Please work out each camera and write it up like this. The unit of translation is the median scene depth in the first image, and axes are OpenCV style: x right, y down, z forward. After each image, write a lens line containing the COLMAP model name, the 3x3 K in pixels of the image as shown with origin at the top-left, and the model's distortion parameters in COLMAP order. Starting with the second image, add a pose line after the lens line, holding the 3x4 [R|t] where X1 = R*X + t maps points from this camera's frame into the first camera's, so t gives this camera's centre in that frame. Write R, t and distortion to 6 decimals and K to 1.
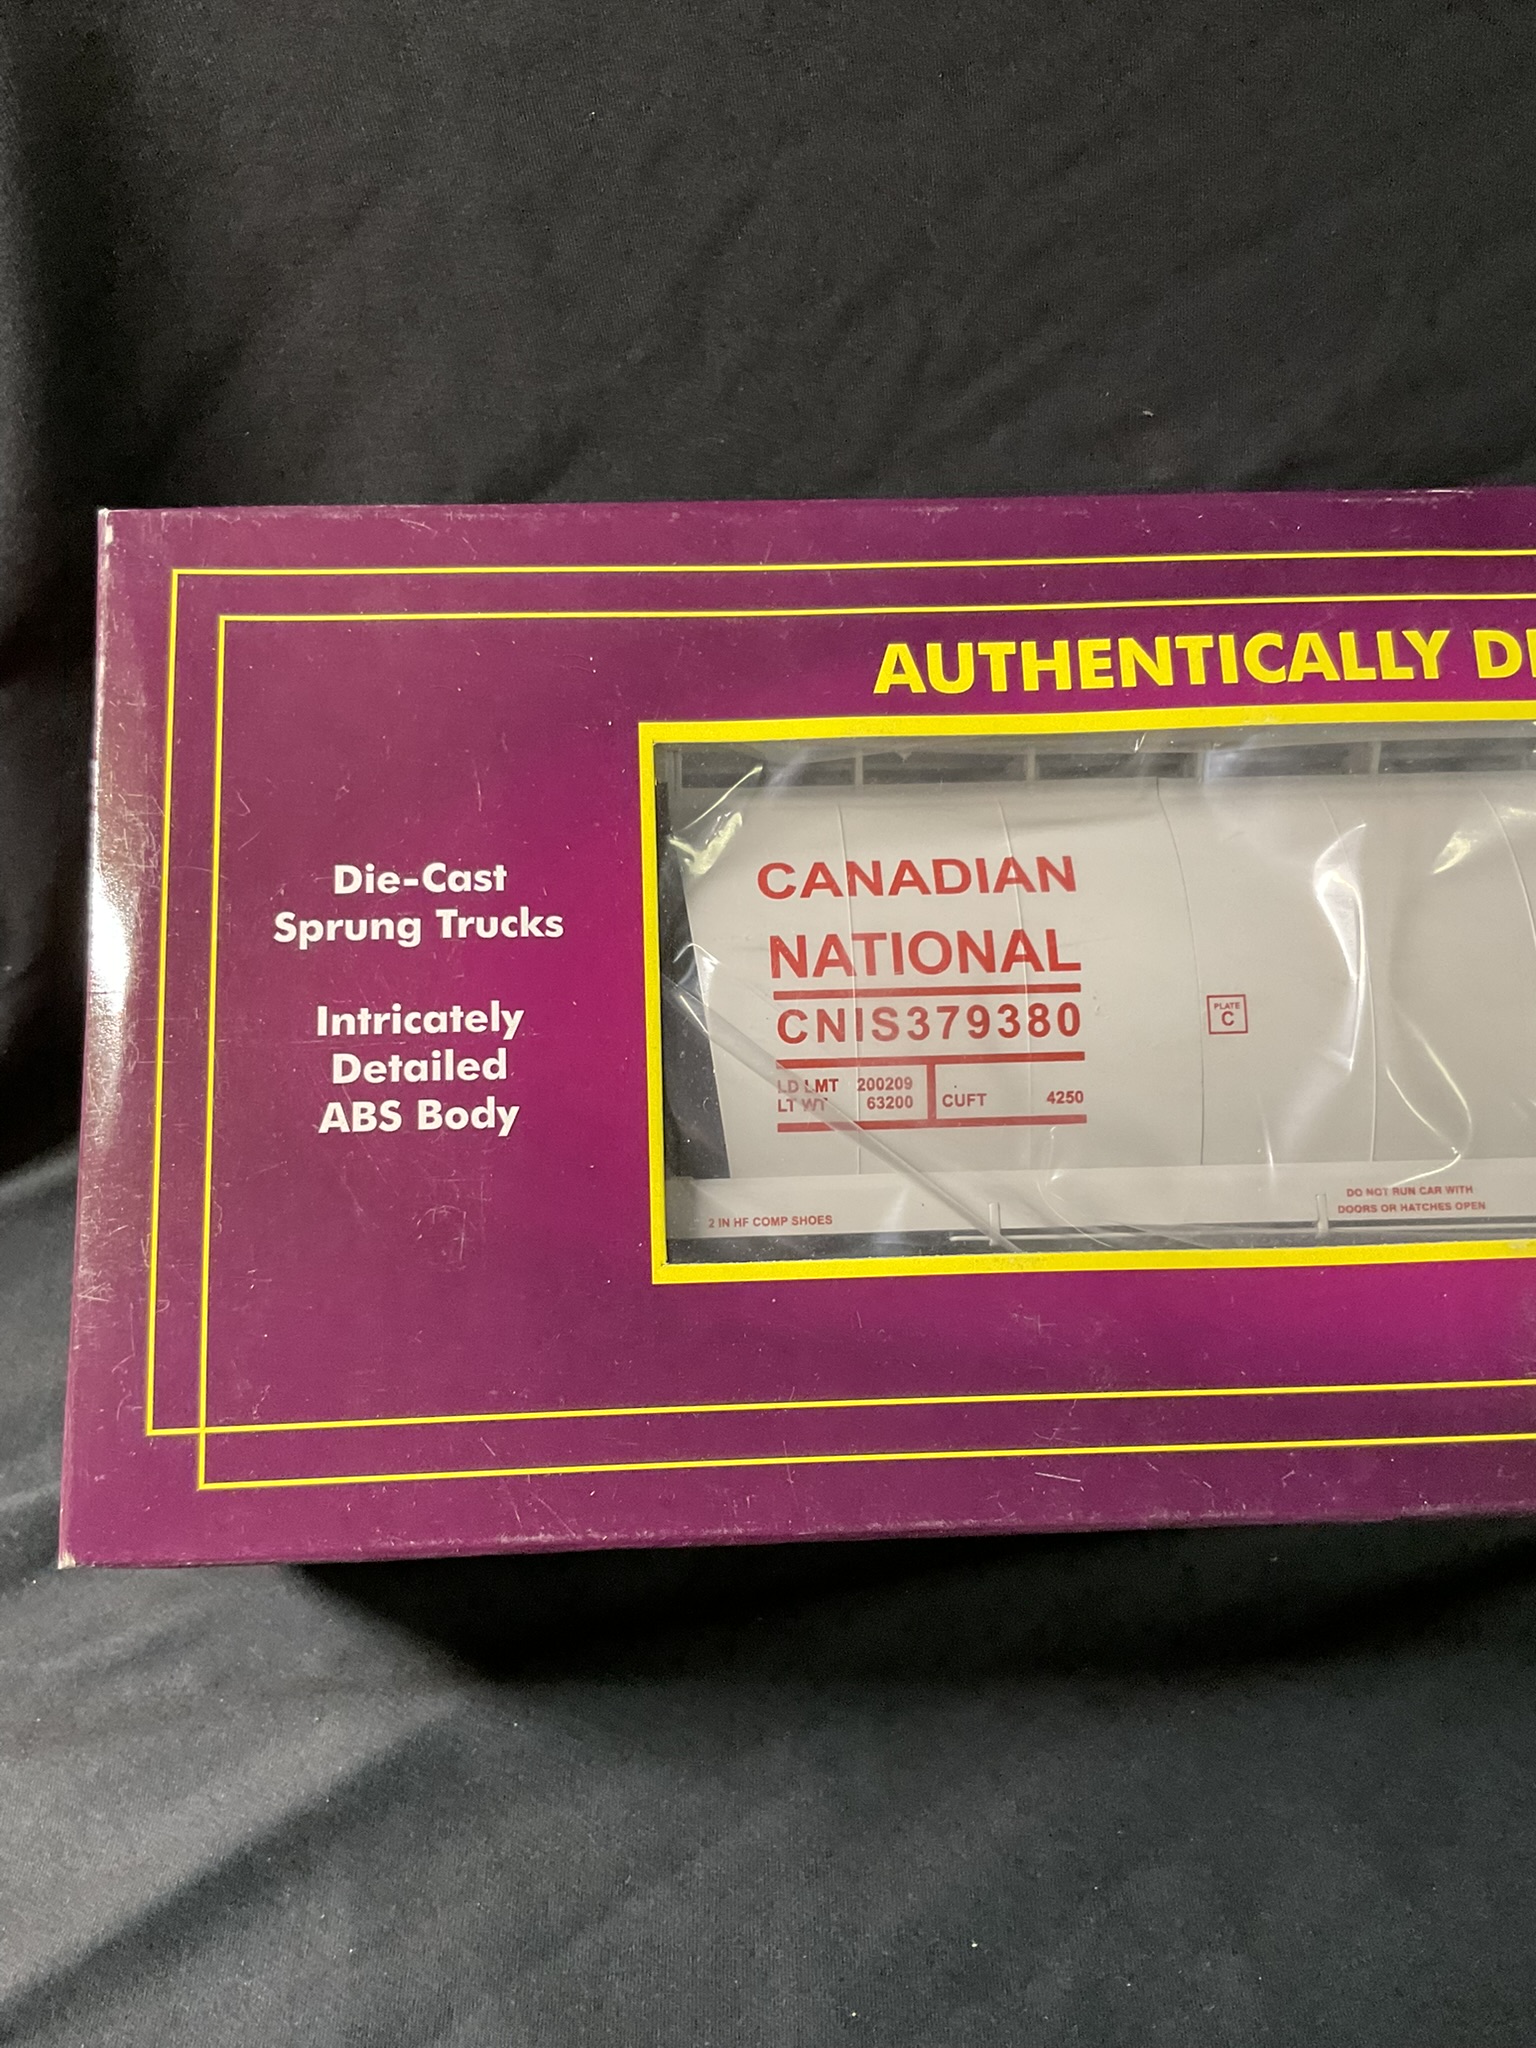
lens RADIAL K [[2056.2, 0, 767.7], [0, 2056.2, 1025.2], [0, 0, 1]] dist [0.140081, 0.000000]
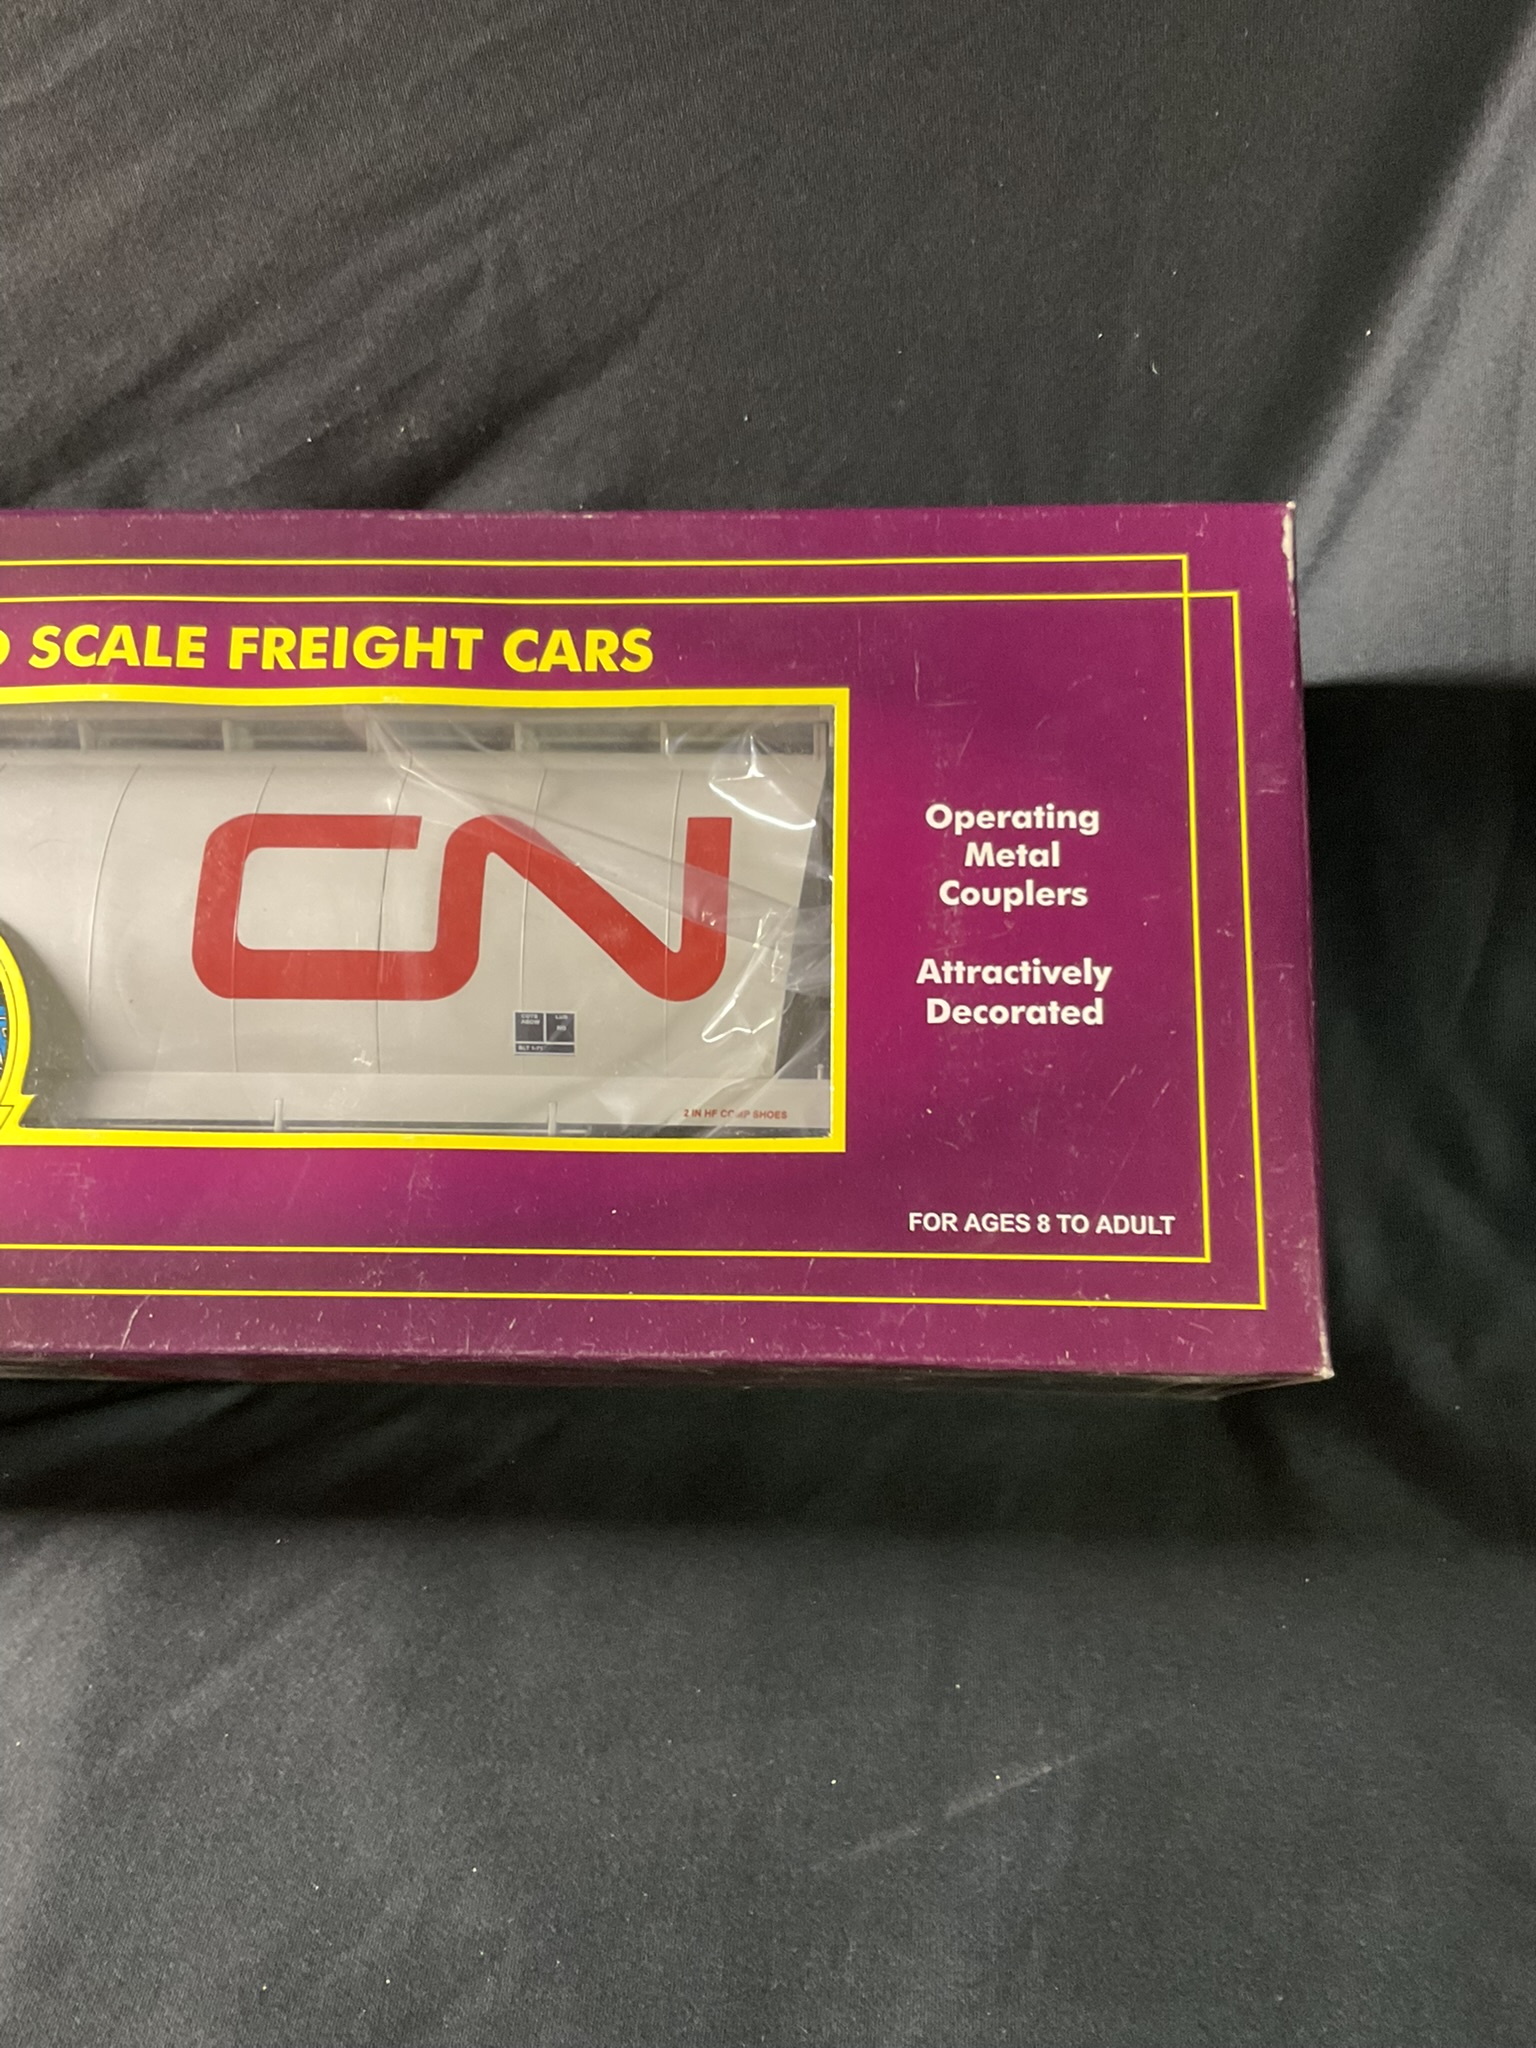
lens RADIAL K [[1877.4, 0, 783.6], [0, 1877.4, 1027.9], [0, 0, 1]] dist [-0.003428, 0.000000]
pose [[0.997508, 0.040769, -0.057583, 1.391911], [-0.039170, 0.998822, 0.028632, 0.003779], [0.058682, -0.026305, 0.997930, -0.172248]]
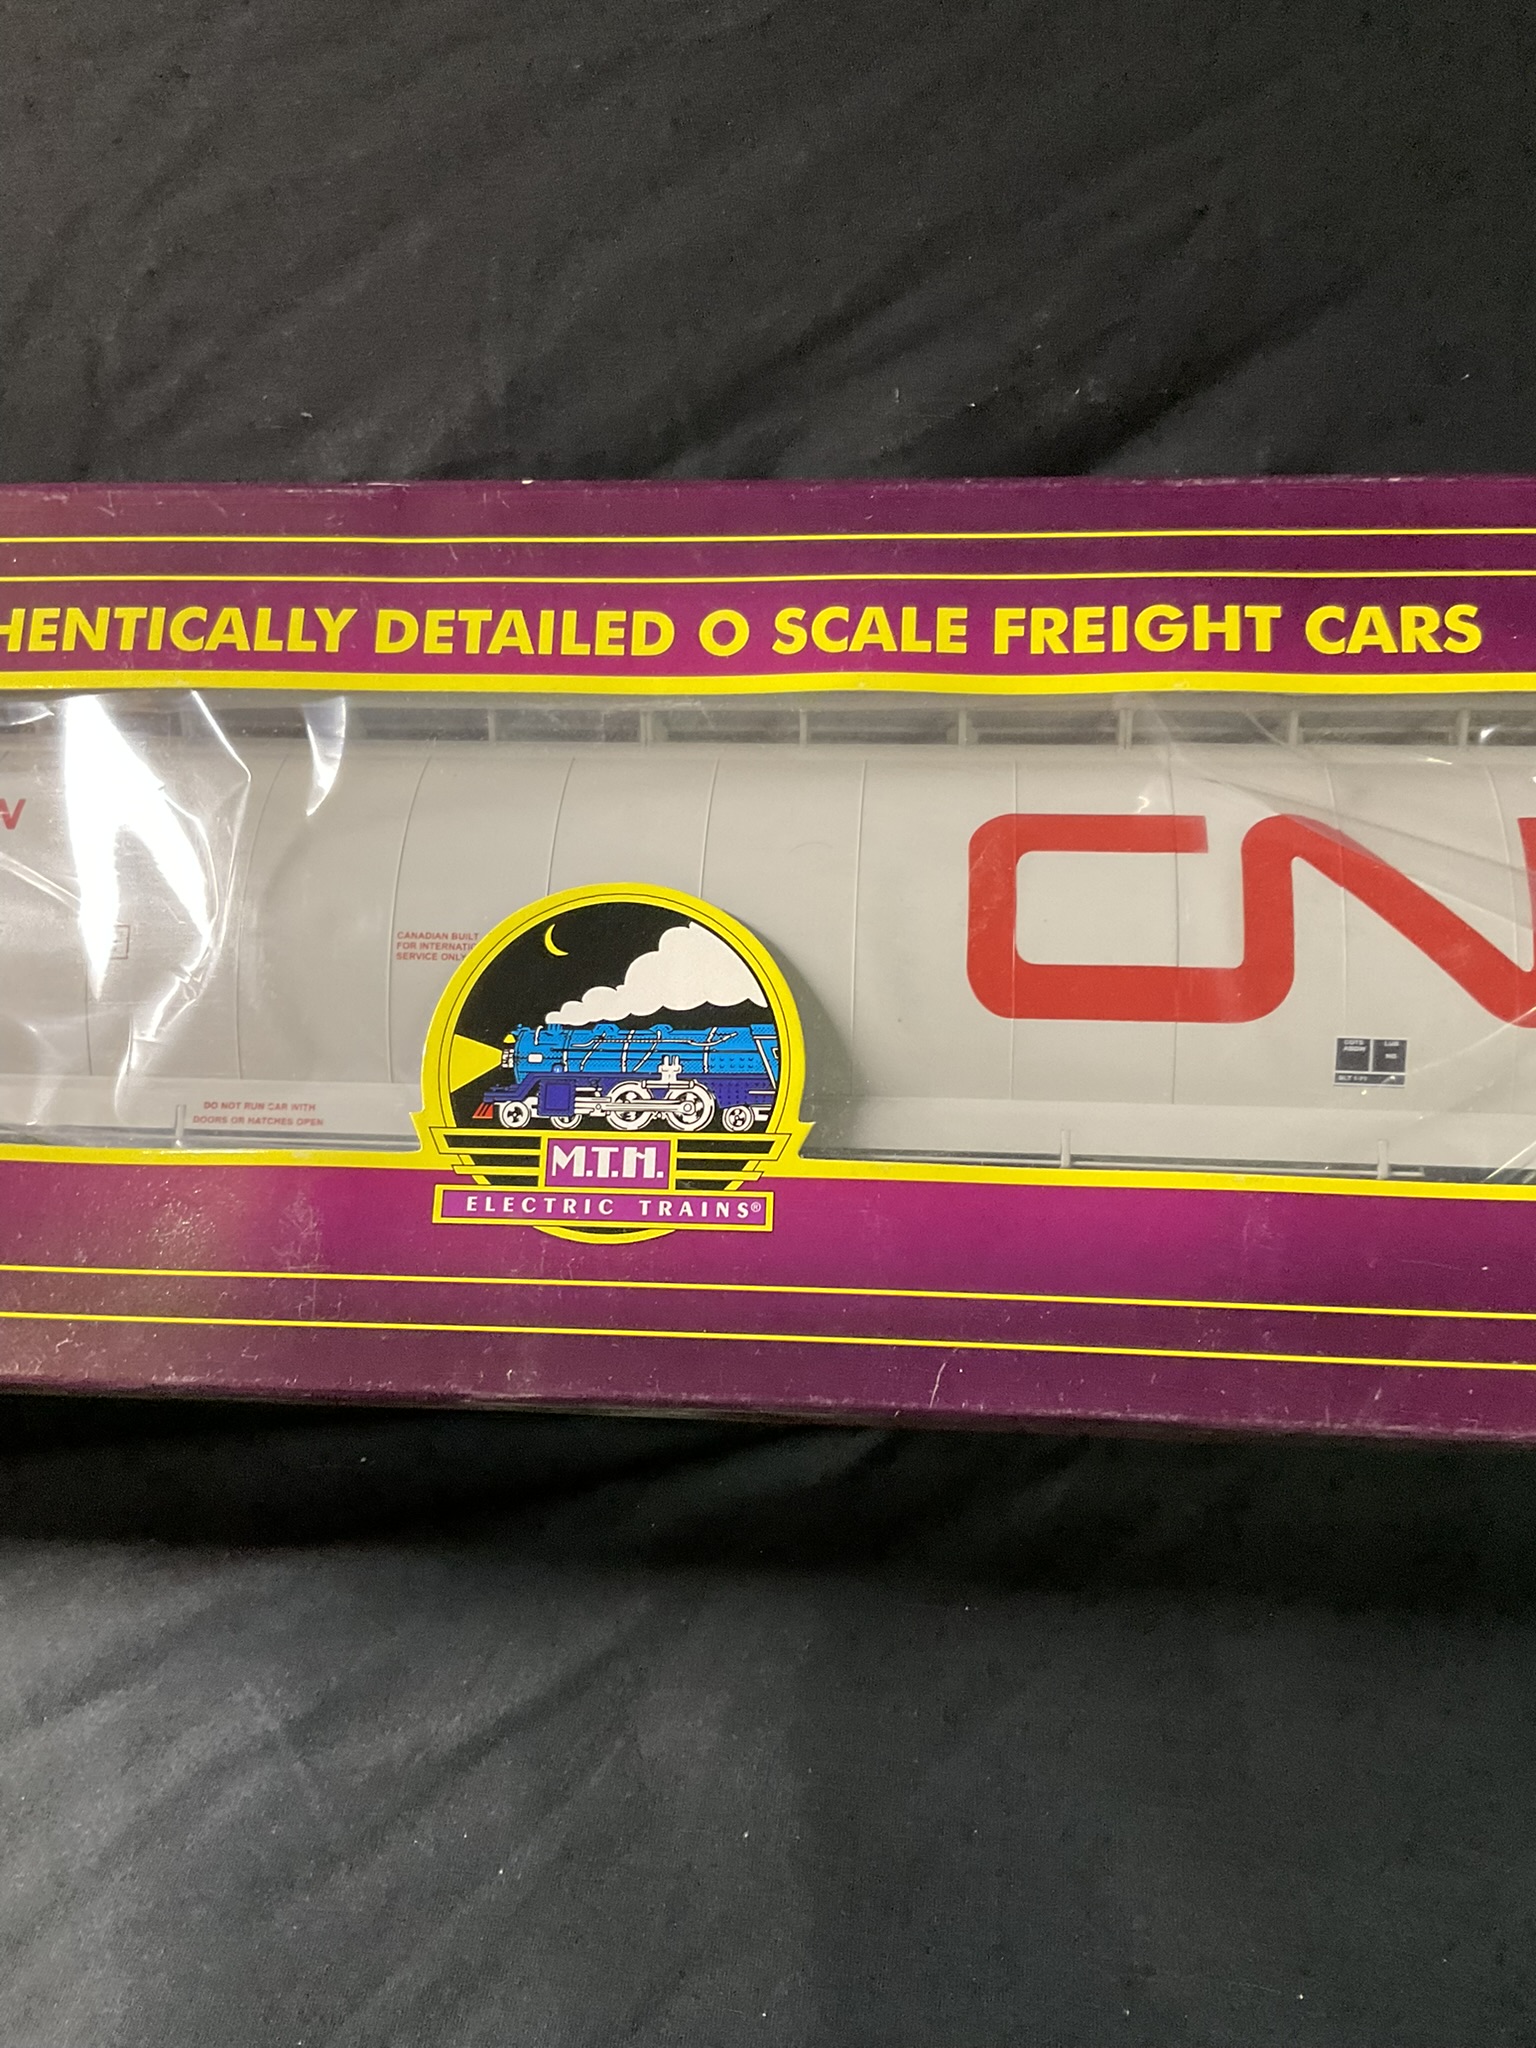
lens RADIAL K [[1877.4, 0, 747.5], [0, 1877.4, 1023.5], [0, 0, 1]] dist [-0.003428, 0.000000]
pose [[0.985071, 0.053367, -0.163668, 0.430929], [-0.047000, 0.997989, 0.042532, -0.012314], [0.165608, -0.034204, 0.985598, 0.024713]]
